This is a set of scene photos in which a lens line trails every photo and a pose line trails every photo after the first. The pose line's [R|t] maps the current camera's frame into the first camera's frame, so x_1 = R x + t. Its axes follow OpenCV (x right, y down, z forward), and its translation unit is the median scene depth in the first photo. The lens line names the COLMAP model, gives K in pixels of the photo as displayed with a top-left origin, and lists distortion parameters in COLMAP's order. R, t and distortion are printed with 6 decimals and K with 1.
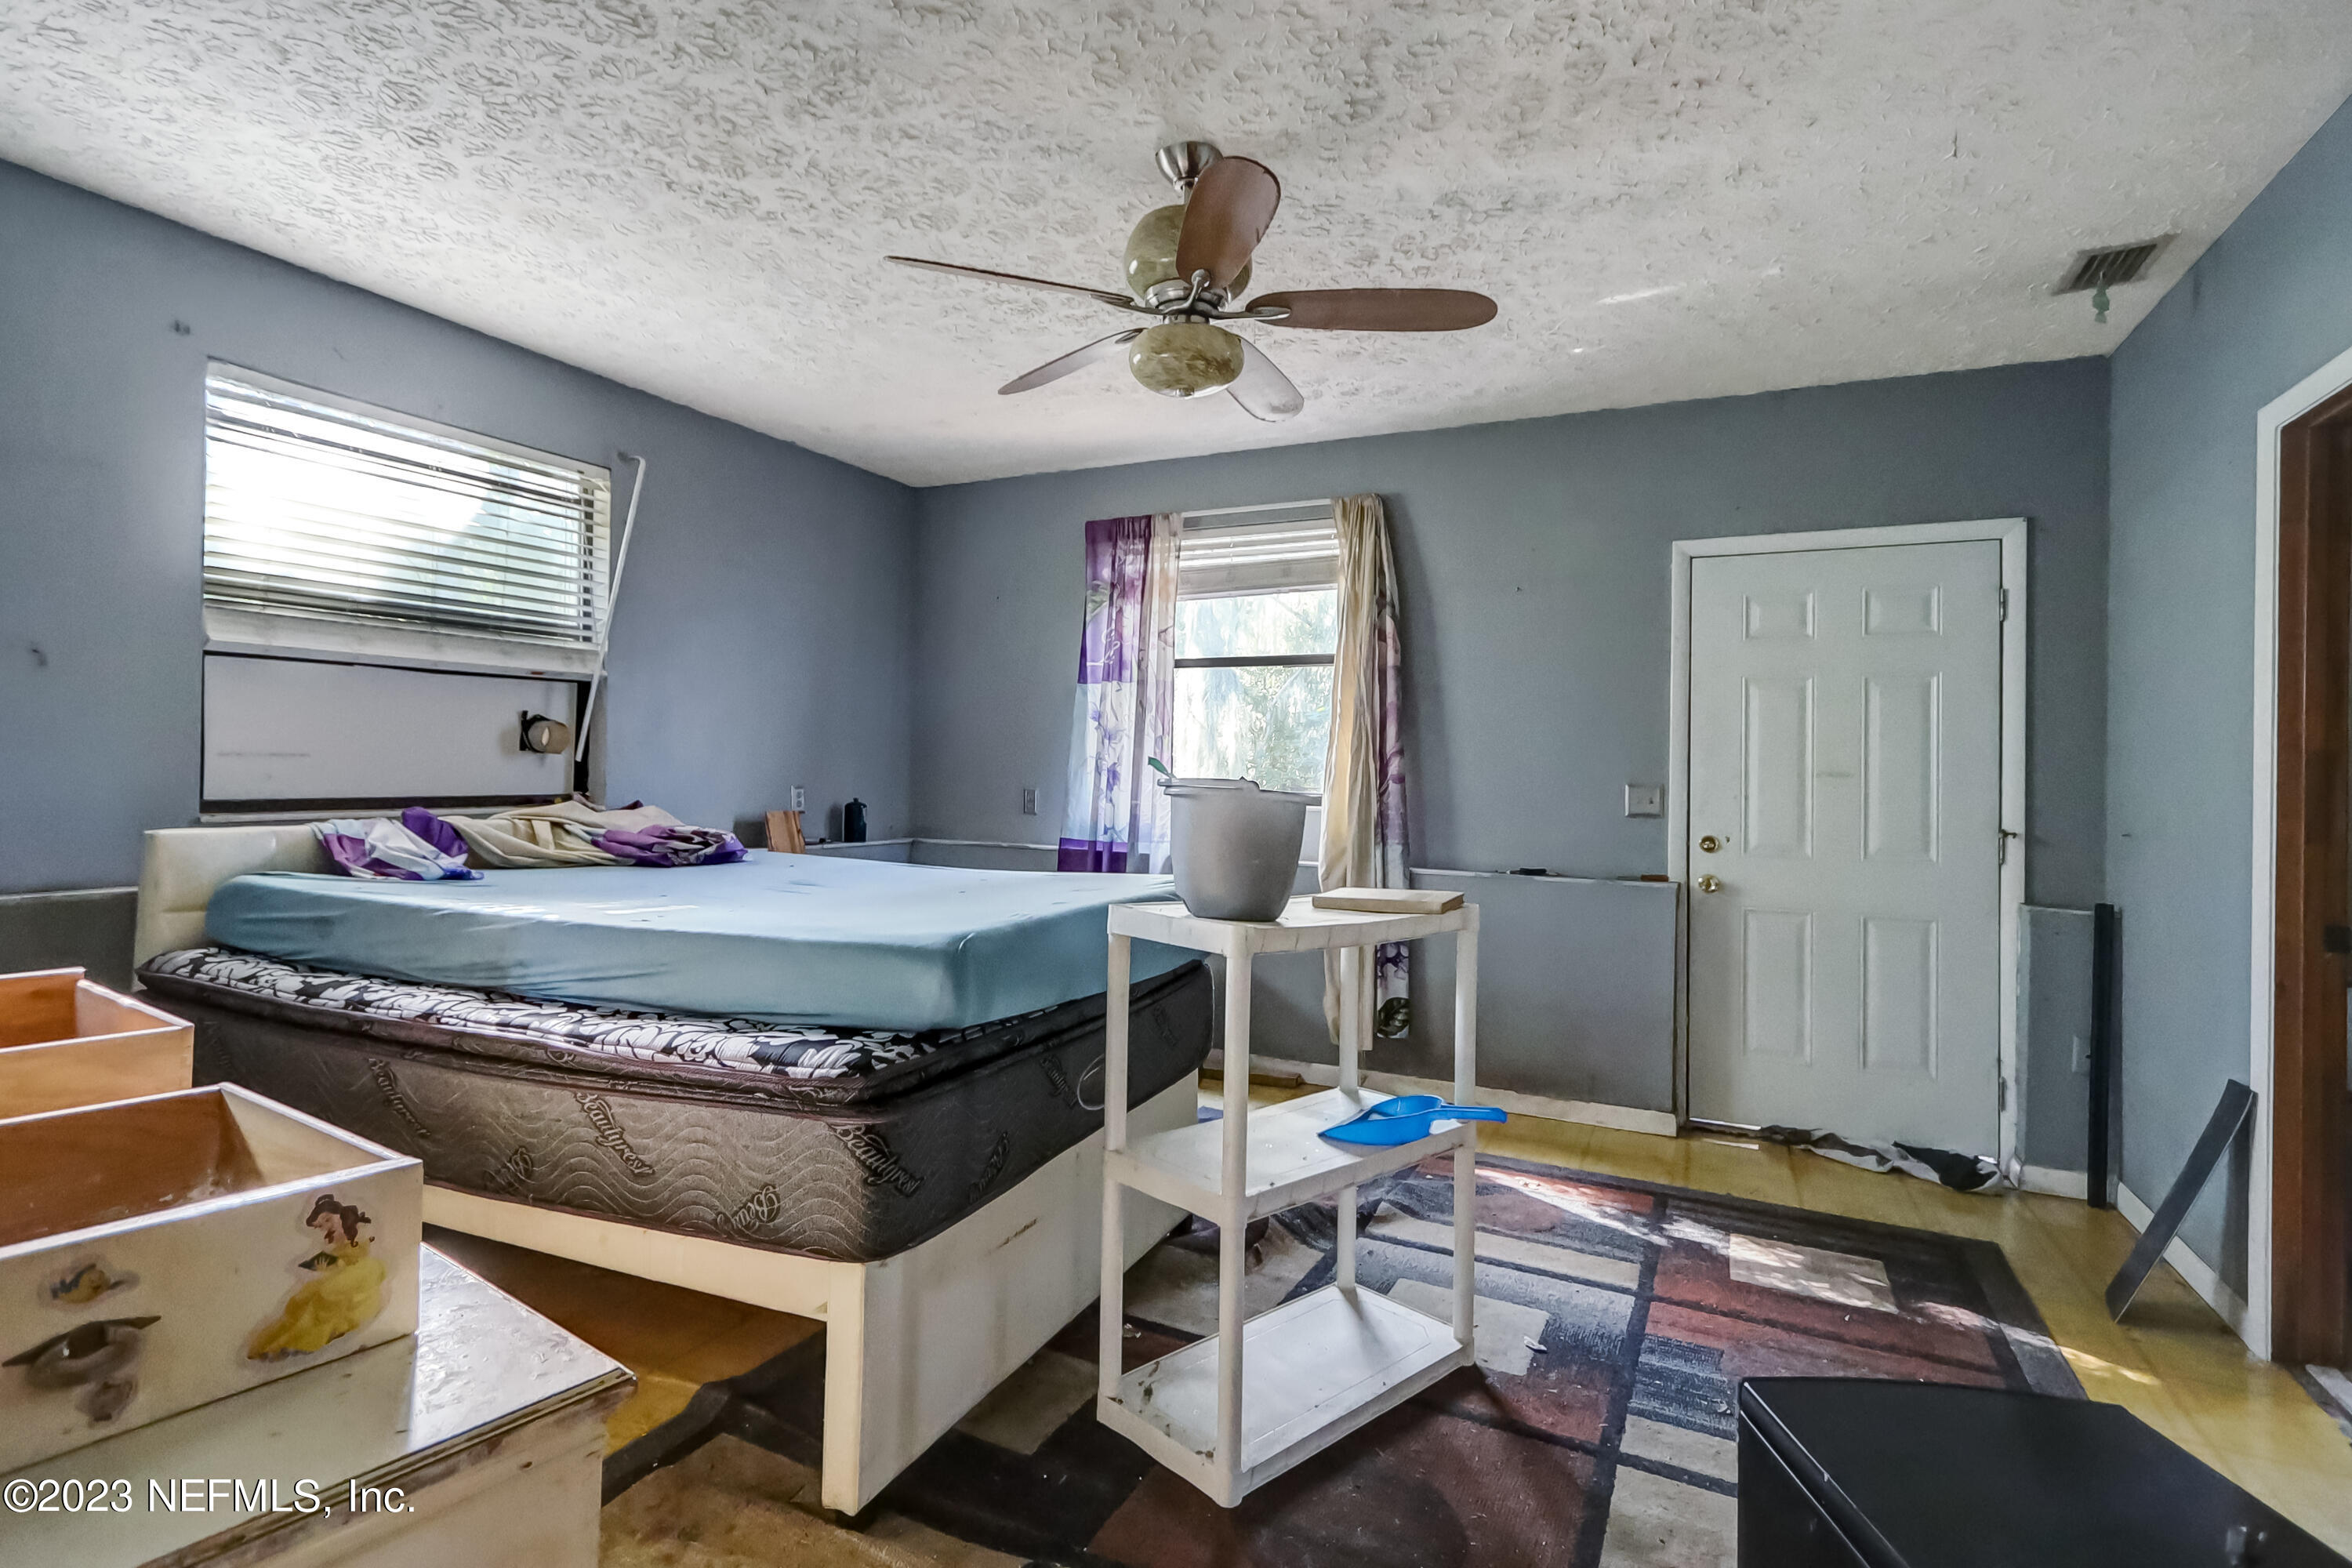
lens RADIAL K [[1096.4, 0, 1166.9], [0, 1096.4, 776.1], [0, 0, 1]] dist [0.004761, 0.000695]
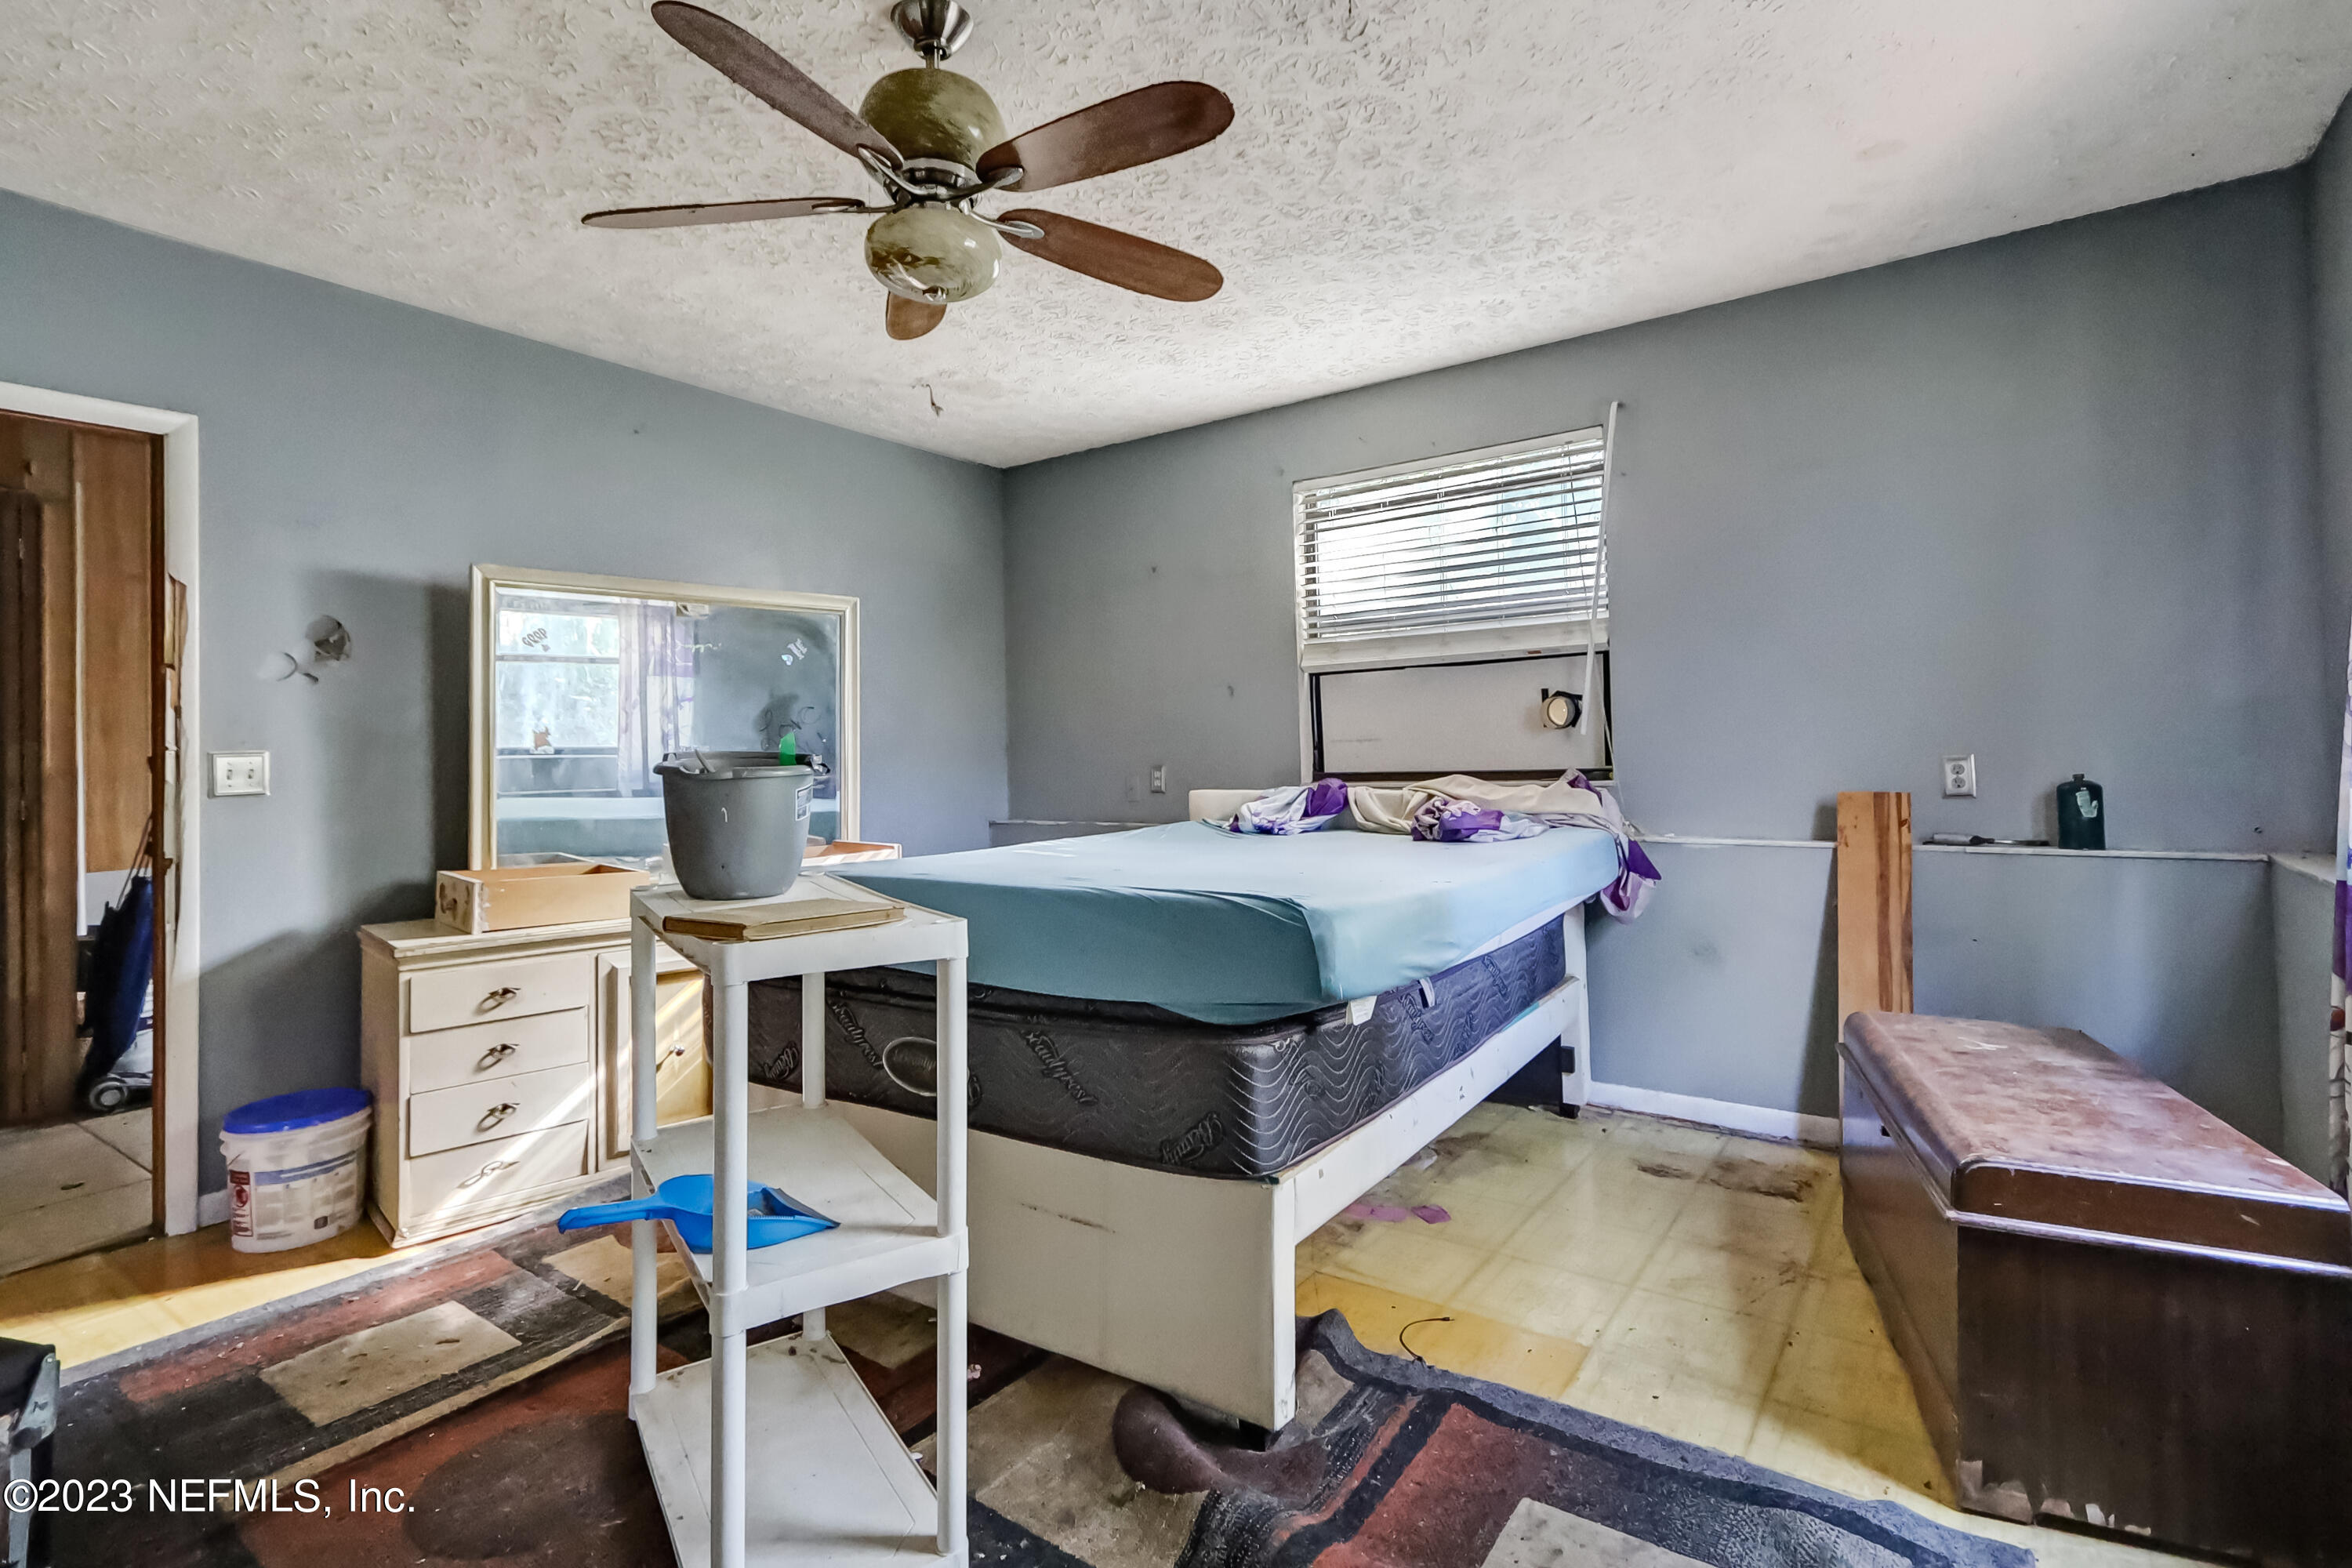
lens RADIAL K [[1096.4, 0, 1166.9], [0, 1096.4, 776.1], [0, 0, 1]] dist [0.004761, 0.000695]
pose [[-0.152013, -0.010278, -0.988325, 0.495445], [0.003477, 0.999934, -0.010934, 0.032284], [0.988372, -0.005098, -0.151967, 0.807169]]
